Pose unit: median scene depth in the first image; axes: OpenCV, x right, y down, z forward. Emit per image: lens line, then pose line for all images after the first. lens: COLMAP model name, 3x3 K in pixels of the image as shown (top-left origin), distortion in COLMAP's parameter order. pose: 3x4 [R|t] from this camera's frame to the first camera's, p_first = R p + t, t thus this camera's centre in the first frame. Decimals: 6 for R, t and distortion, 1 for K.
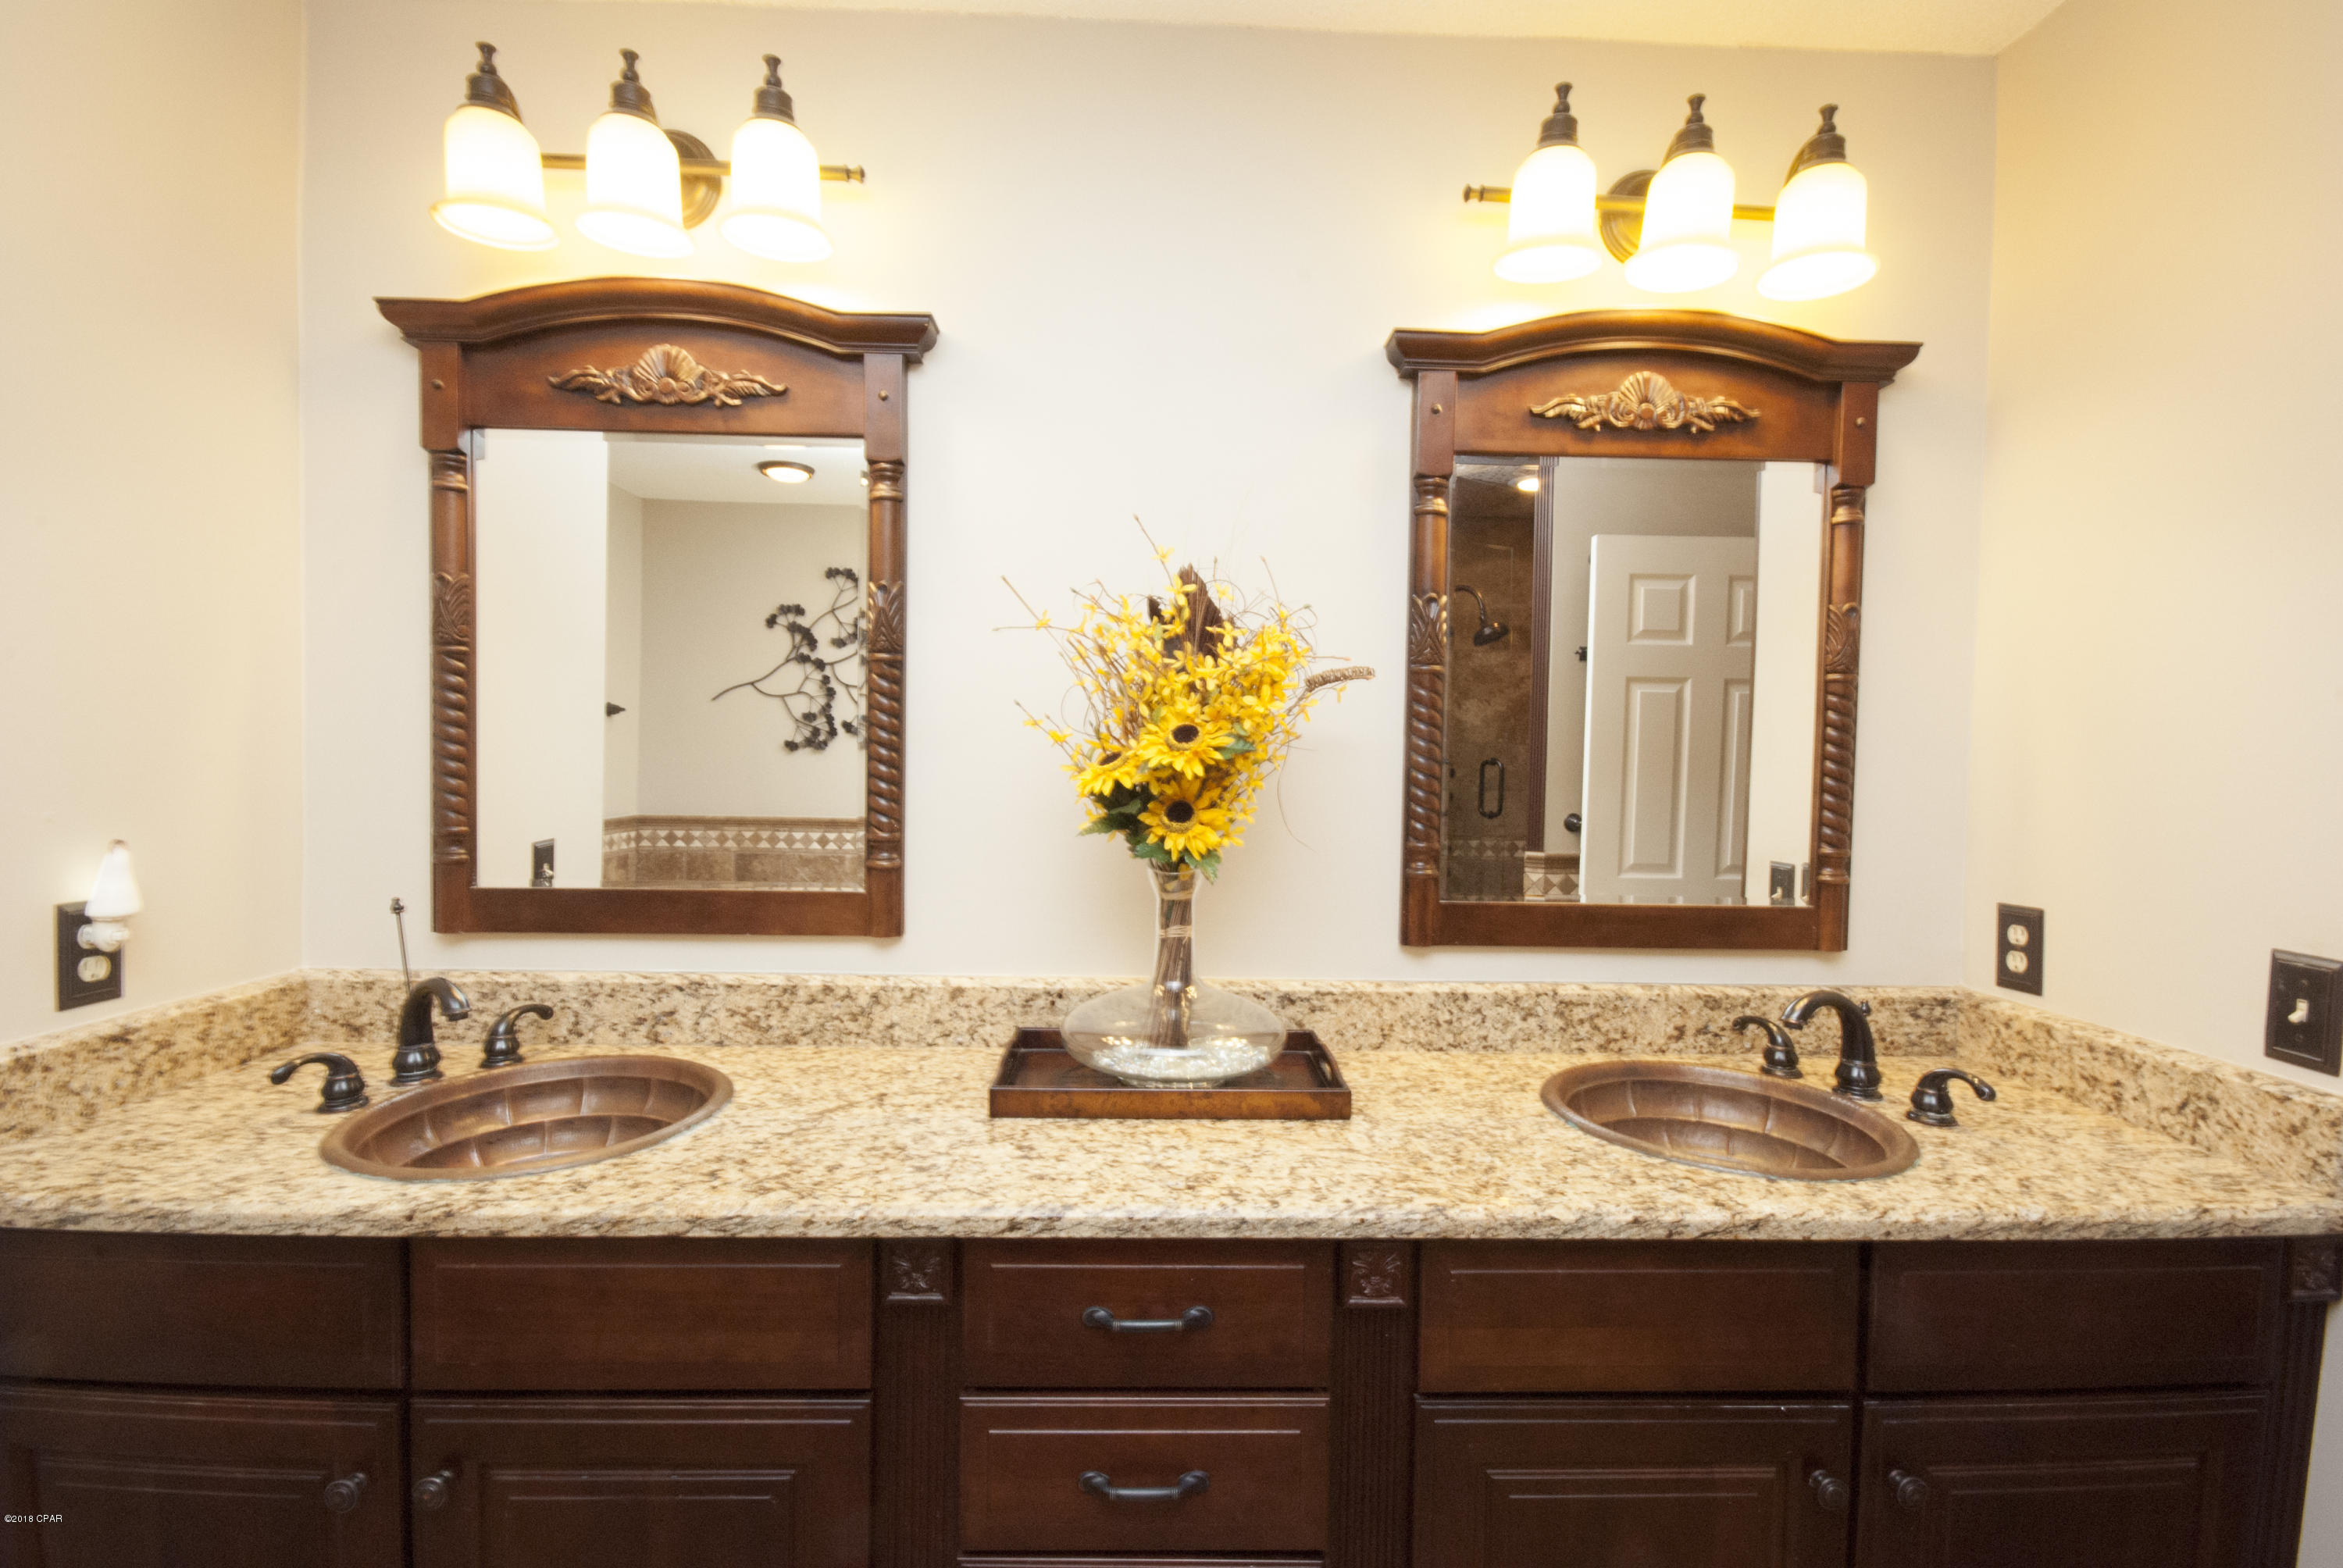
lens RADIAL K [[1038.5, 0, 1171.5], [0, 1038.5, 784.0], [0, 0, 1]] dist [0.010485, -0.012111]
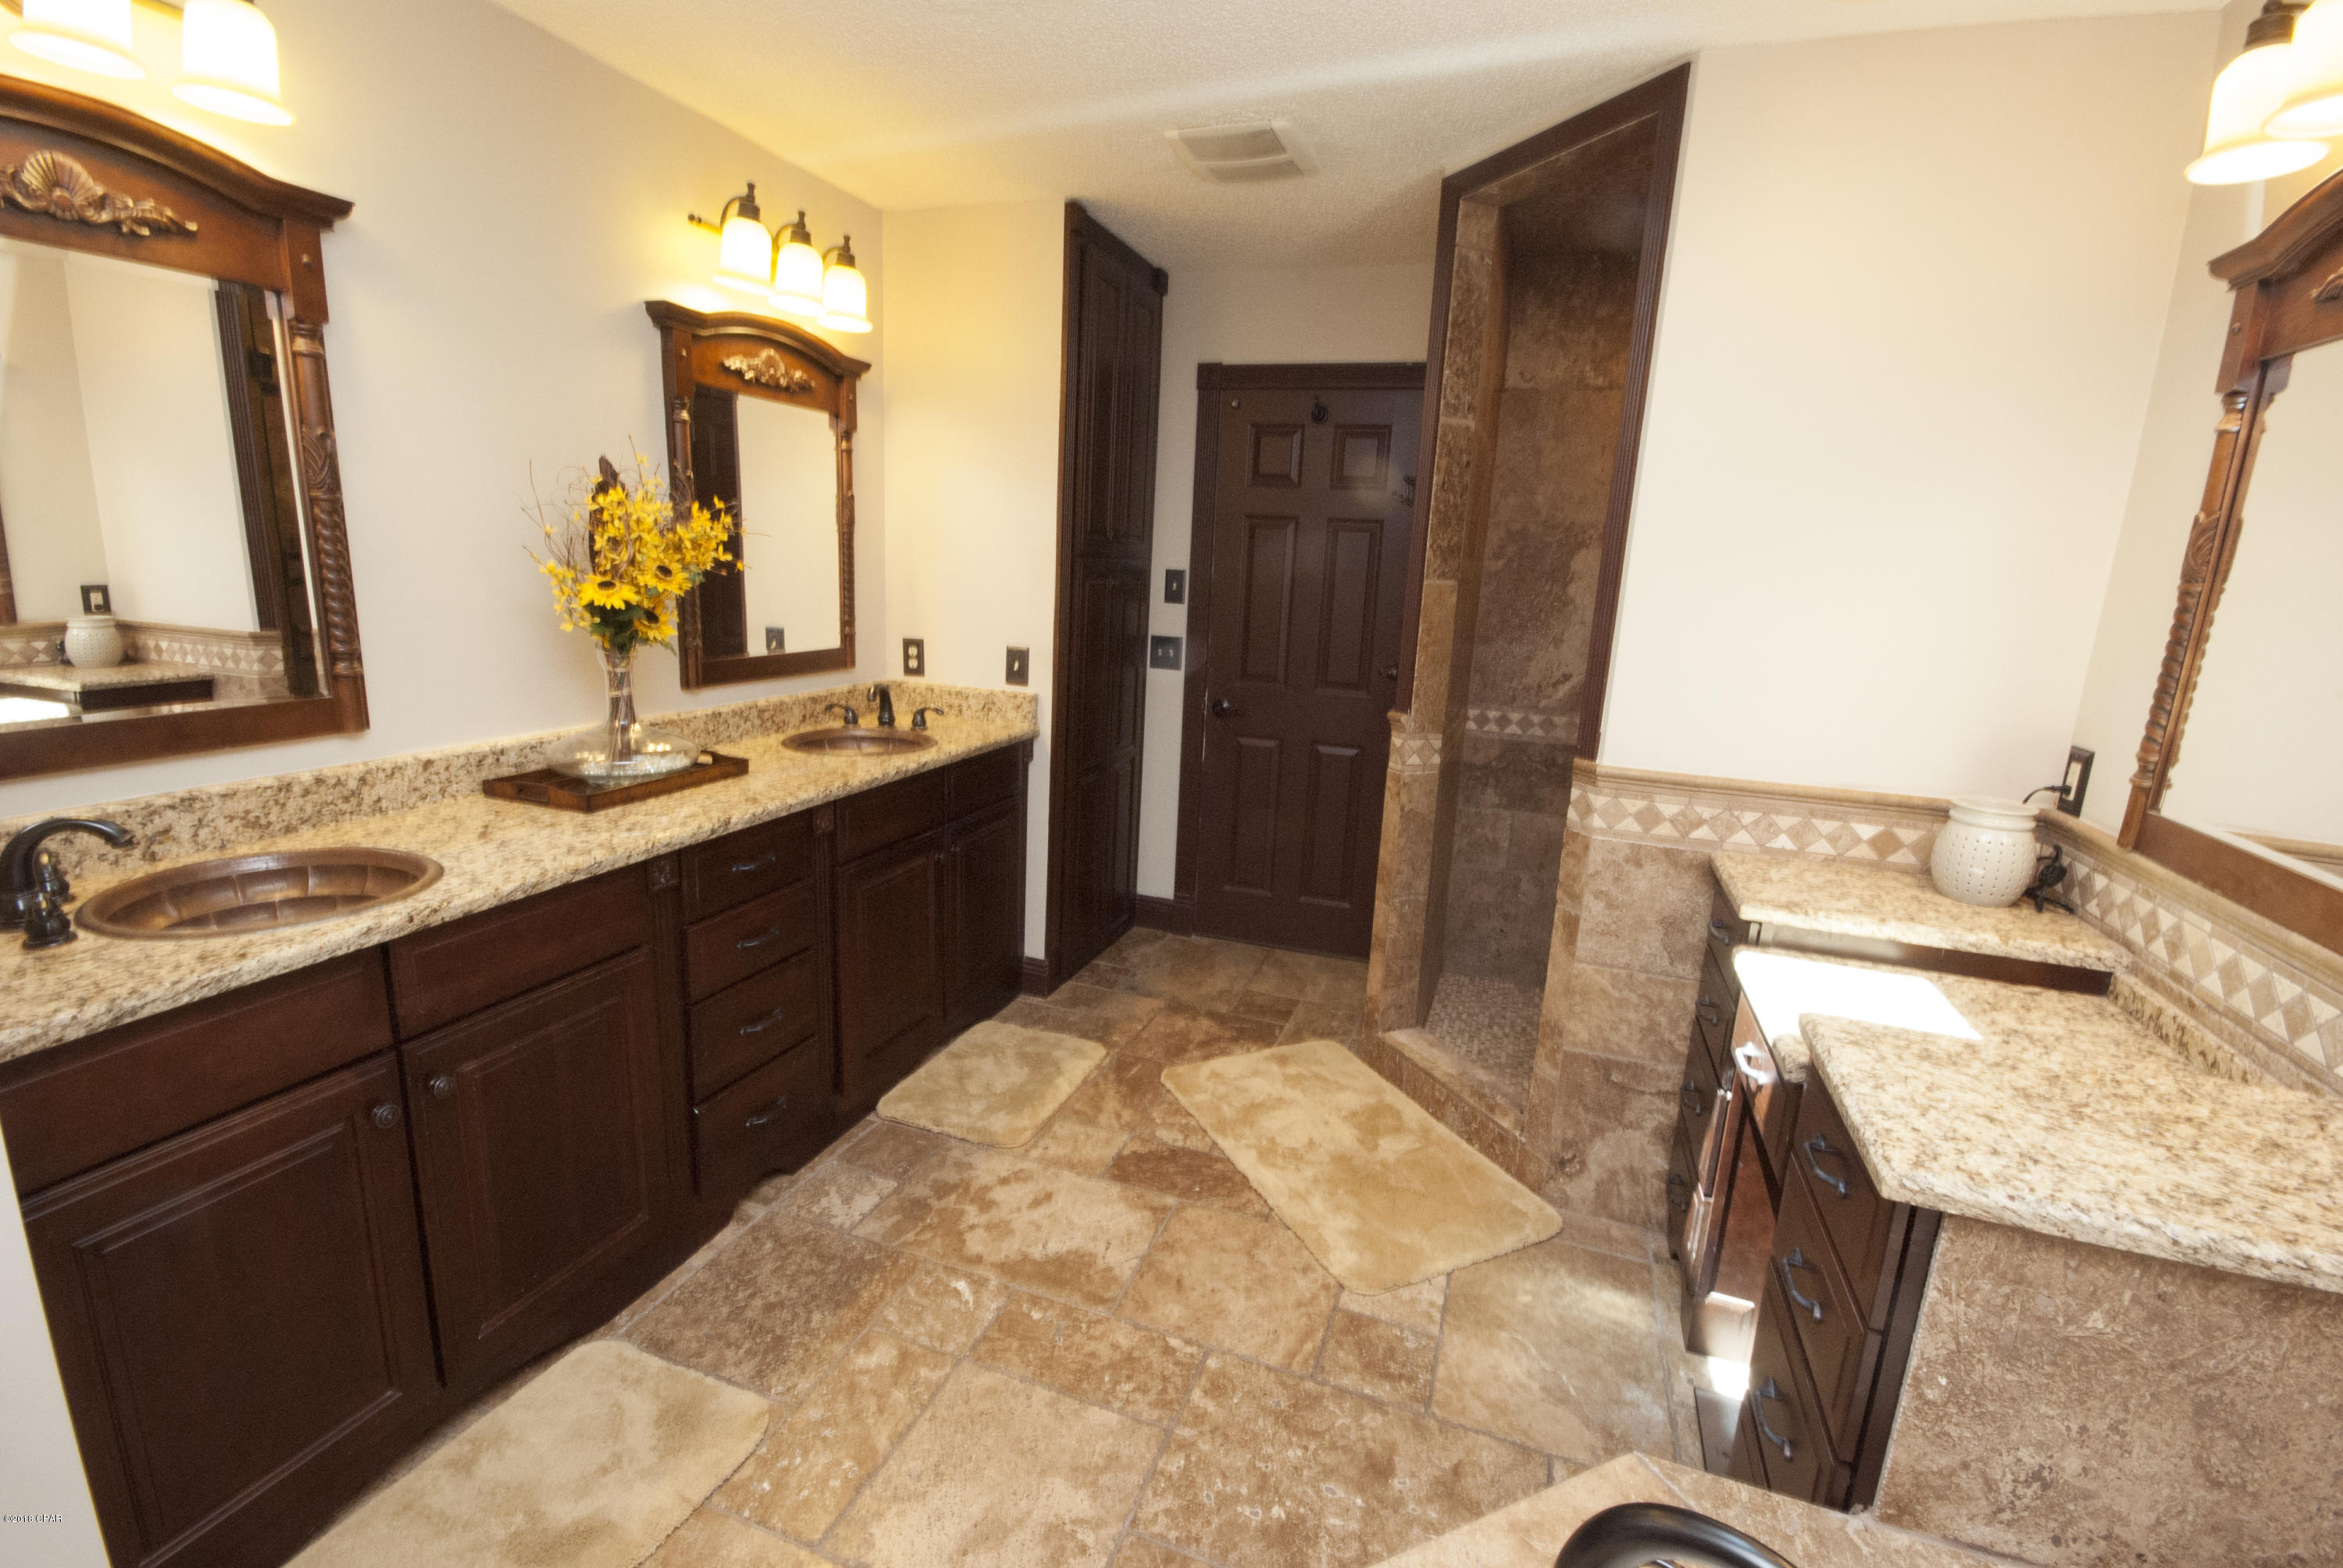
lens RADIAL K [[1038.5, 0, 1171.5], [0, 1038.5, 784.0], [0, 0, 1]] dist [0.010485, -0.012111]
pose [[0.365258, -0.200295, 0.909103, -1.062205], [-0.009077, 0.975766, 0.218629, -0.069300], [-0.930862, -0.088108, 0.354588, -0.335043]]
